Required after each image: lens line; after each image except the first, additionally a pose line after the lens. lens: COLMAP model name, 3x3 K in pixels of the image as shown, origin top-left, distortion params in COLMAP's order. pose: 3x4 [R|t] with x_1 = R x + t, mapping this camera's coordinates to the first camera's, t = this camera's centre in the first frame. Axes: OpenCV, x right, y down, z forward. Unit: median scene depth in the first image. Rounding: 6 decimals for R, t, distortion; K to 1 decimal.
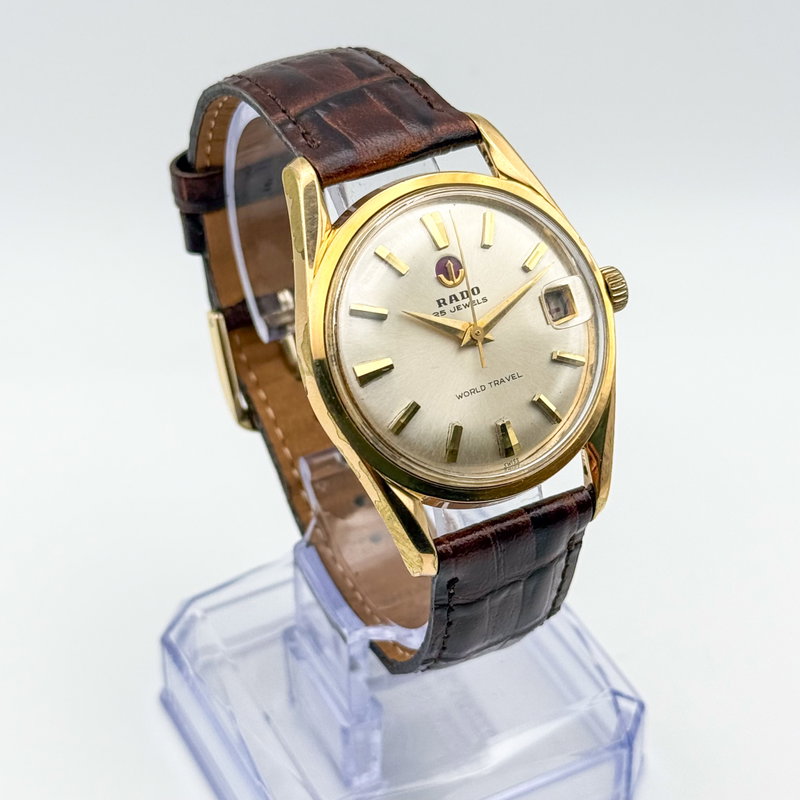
lens RADIAL K [[2283.1, 0, 400.0], [0, 2283.1, 400.0], [0, 0, 1]] dist [0.408633, -0.274747]
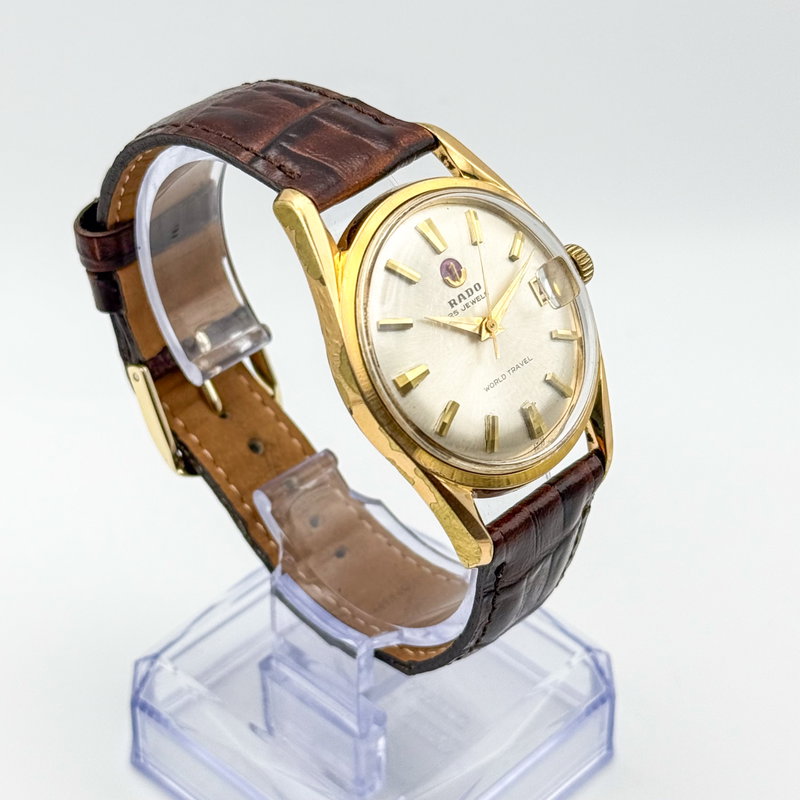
lens RADIAL K [[2283.1, 0, 400.0], [0, 2283.1, 400.0], [0, 0, 1]] dist [0.408633, -0.274747]
pose [[0.943128, -0.190562, 0.272389, -0.284012], [0.194016, 0.980892, 0.014461, -0.018401], [-0.269940, 0.039209, 0.962079, 0.008517]]
